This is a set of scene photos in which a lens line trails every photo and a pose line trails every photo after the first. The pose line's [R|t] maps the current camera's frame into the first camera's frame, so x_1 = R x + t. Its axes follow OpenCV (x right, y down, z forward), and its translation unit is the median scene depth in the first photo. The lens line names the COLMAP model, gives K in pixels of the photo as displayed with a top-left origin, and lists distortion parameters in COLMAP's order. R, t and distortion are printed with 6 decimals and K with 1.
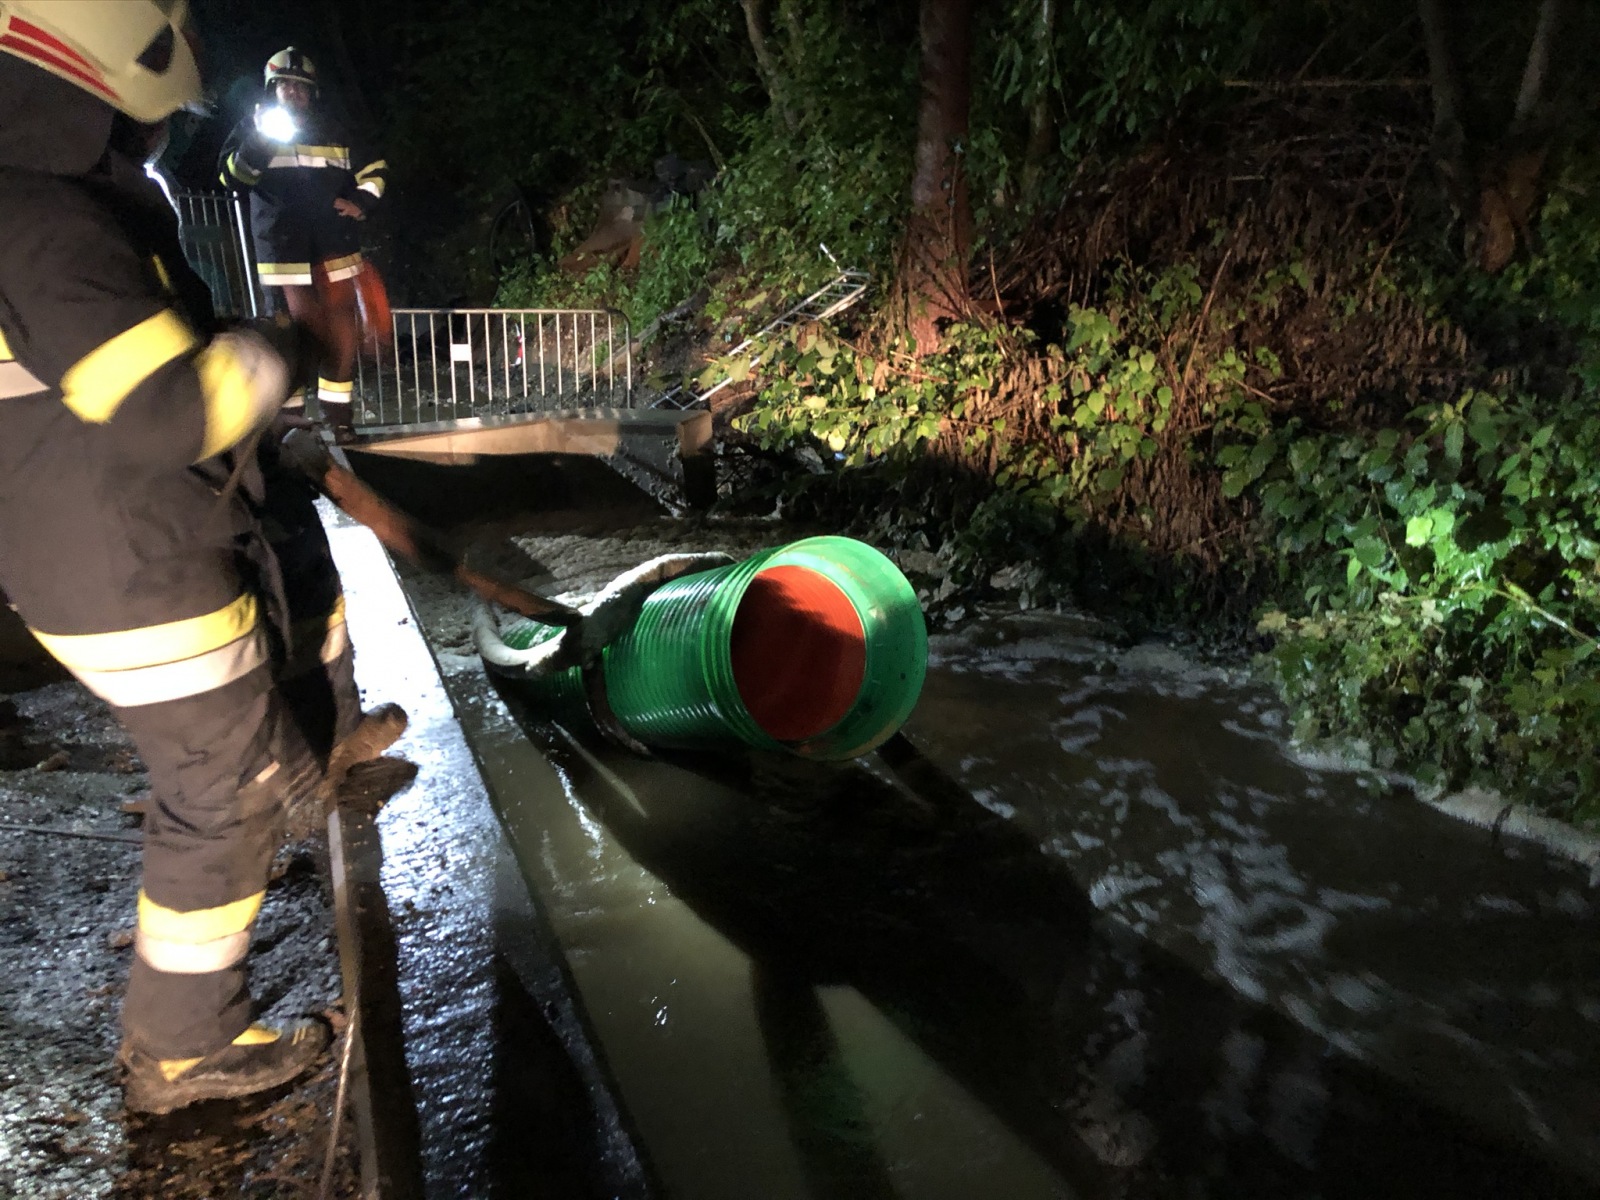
lens RADIAL K [[1306.2, 0, 800.0], [0, 1306.2, 600.0], [0, 0, 1]] dist [0.056565, -0.071140]
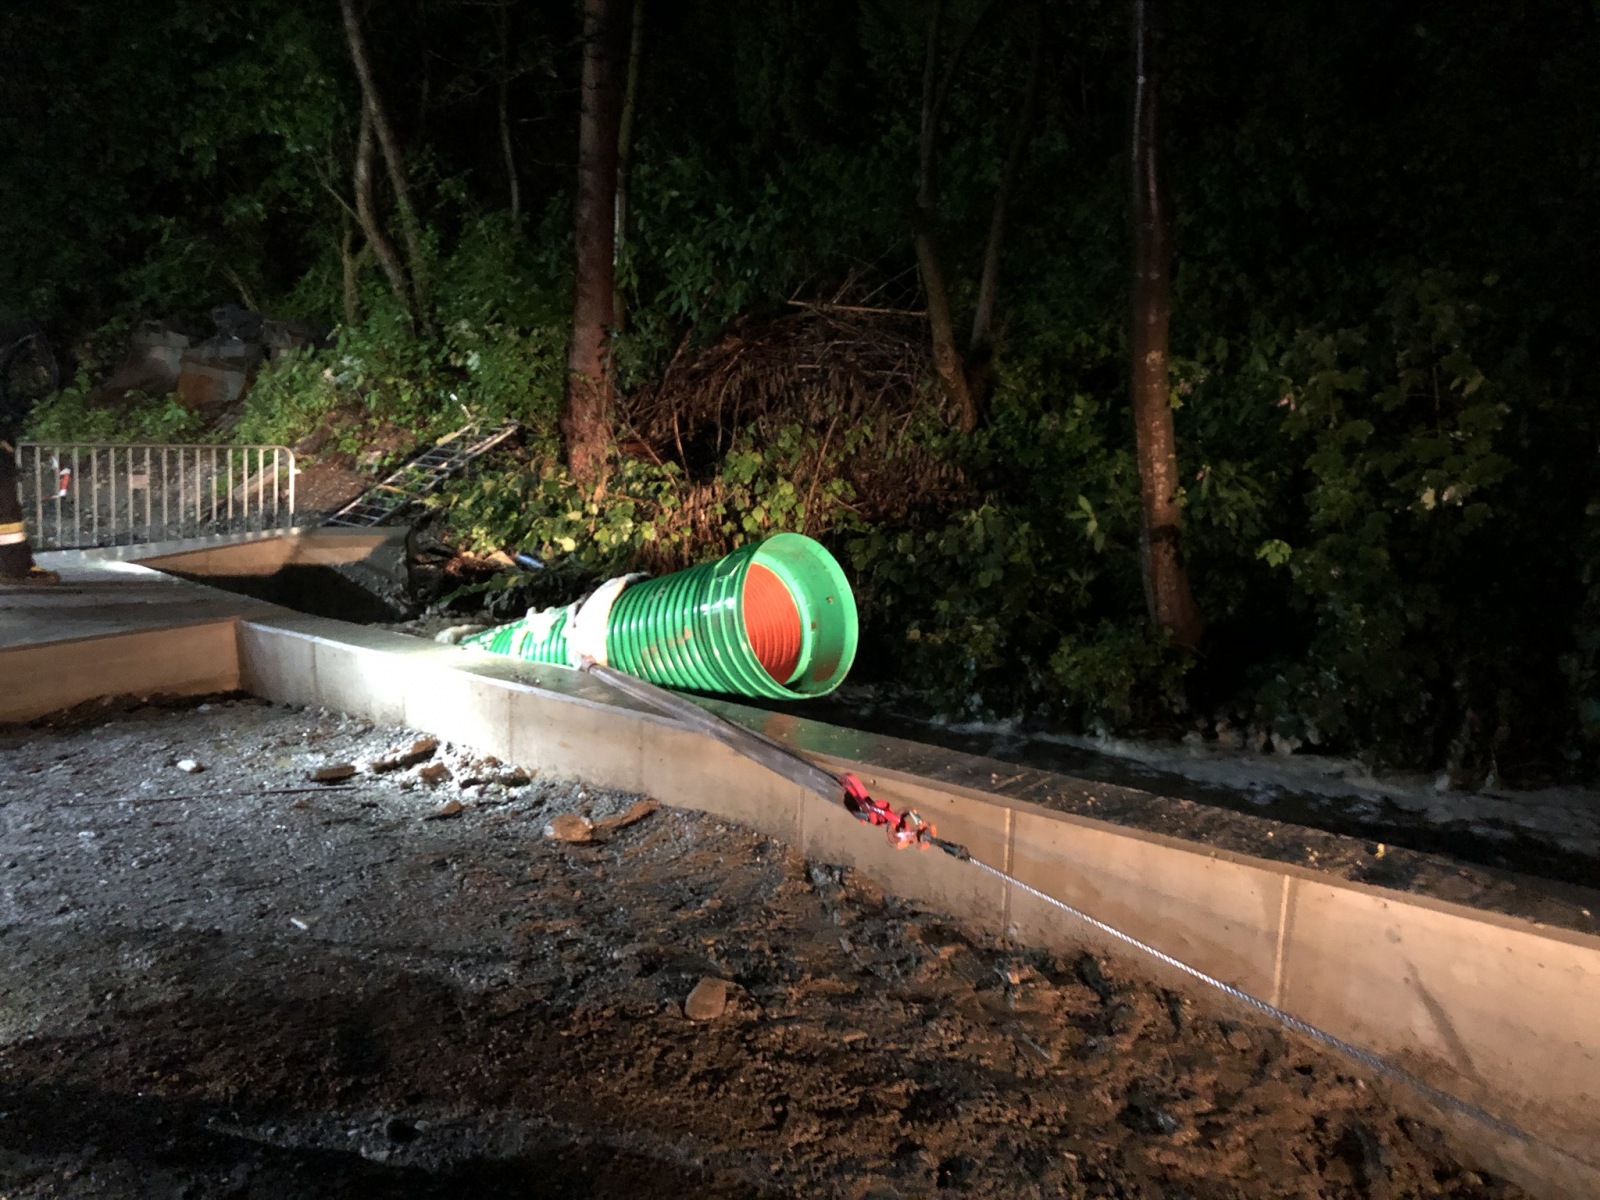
lens RADIAL K [[1306.2, 0, 800.0], [0, 1306.2, 600.0], [0, 0, 1]] dist [0.056565, -0.071140]
pose [[0.901012, -0.039663, 0.431977, -0.360770], [0.083105, 0.993149, -0.082152, 0.069224], [-0.425759, 0.109920, 0.898135, -0.329111]]
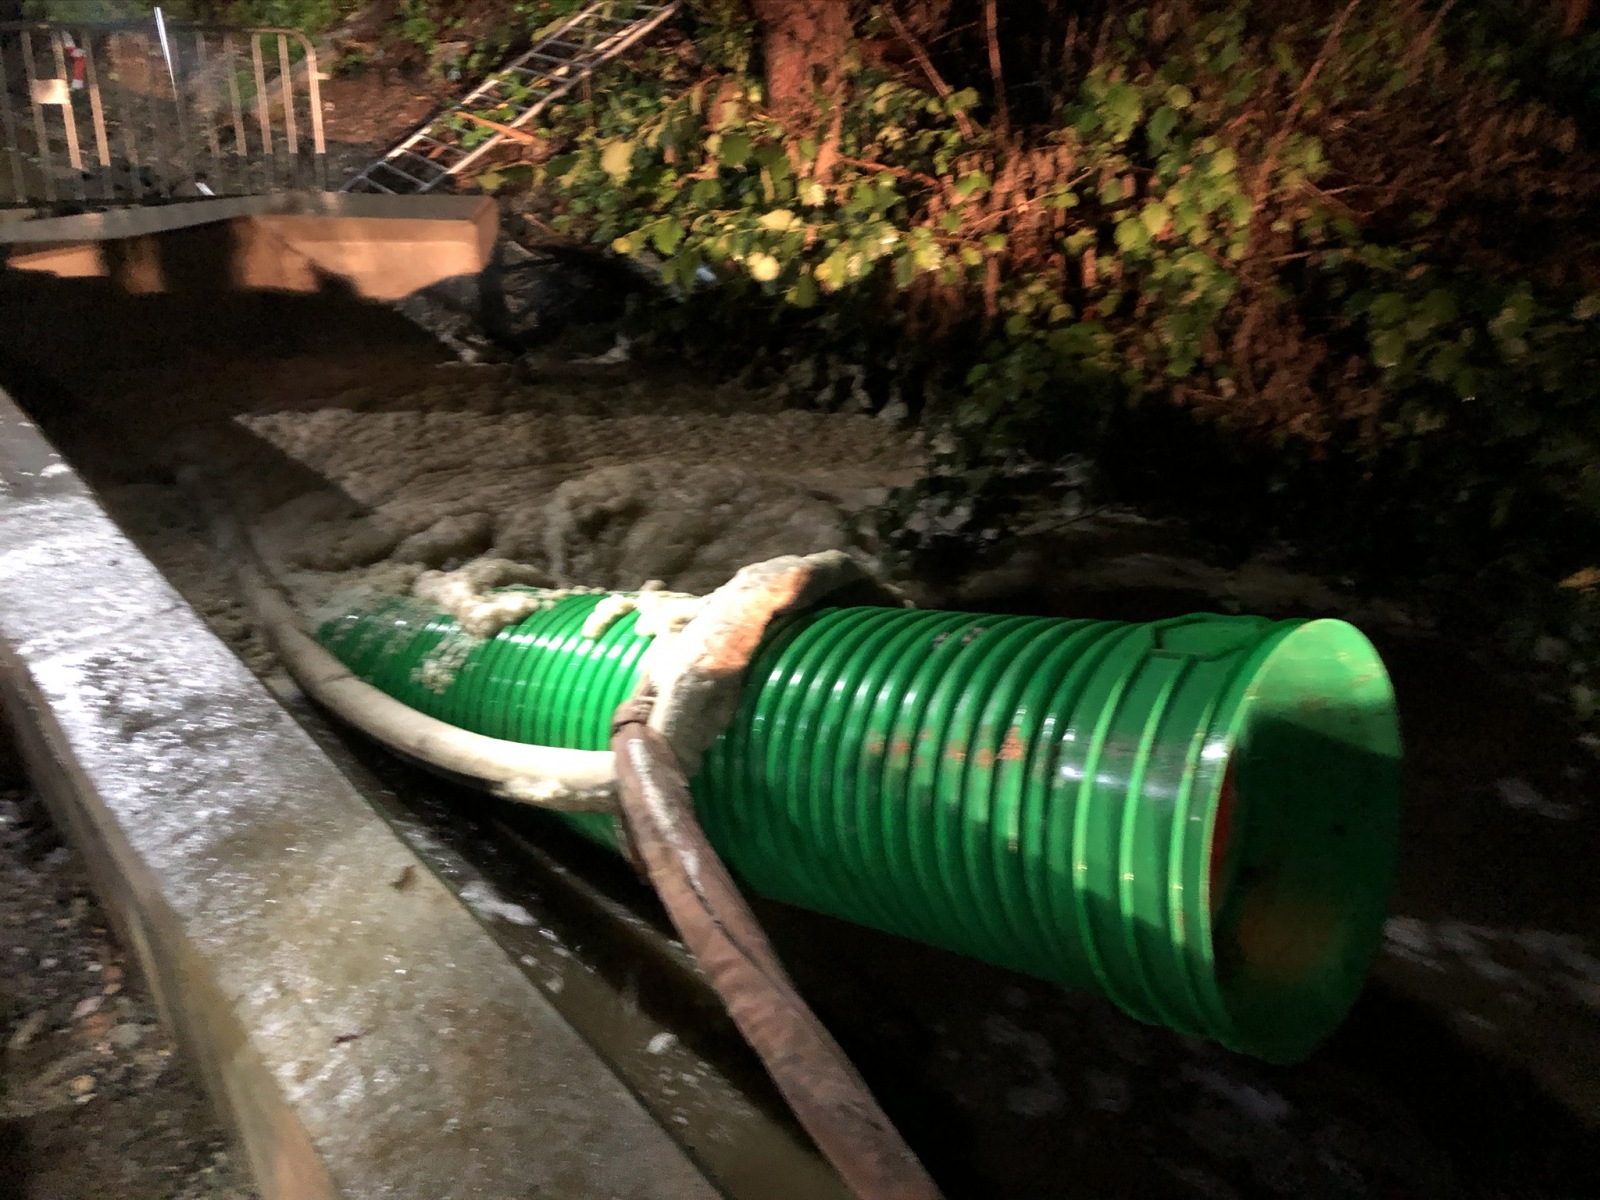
lens RADIAL K [[1303.6, 0, 824.3], [0, 1303.6, 581.6], [0, 0, 1]] dist [0.051639, -0.057415]
pose [[0.949408, -0.094418, 0.299517, -0.170661], [0.035785, 0.980048, 0.195514, -0.098180], [-0.312001, -0.174904, 0.933844, 0.337813]]
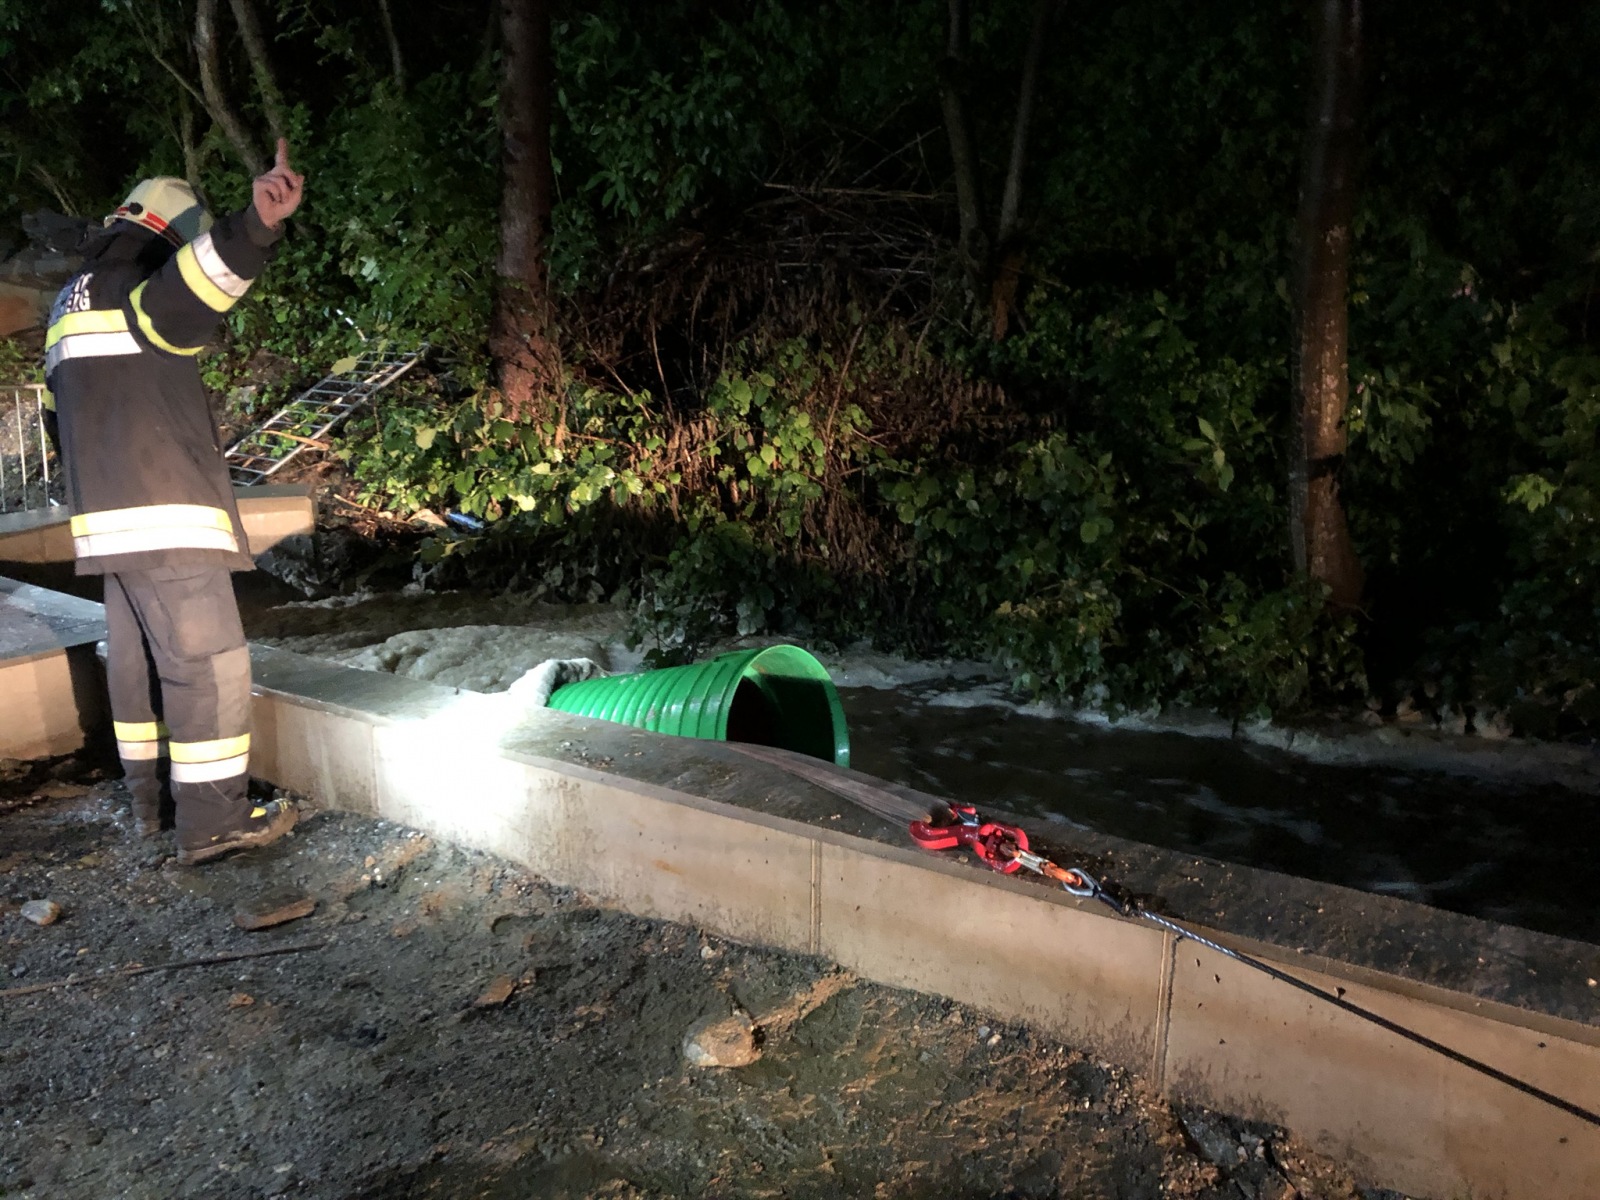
lens RADIAL K [[1306.2, 0, 800.0], [0, 1306.2, 600.0], [0, 0, 1]] dist [0.056565, -0.071140]
pose [[0.851794, -0.111483, 0.511877, -0.351337], [0.132533, 0.991168, -0.004674, -0.010767], [-0.506835, 0.071822, 0.859046, -0.016514]]
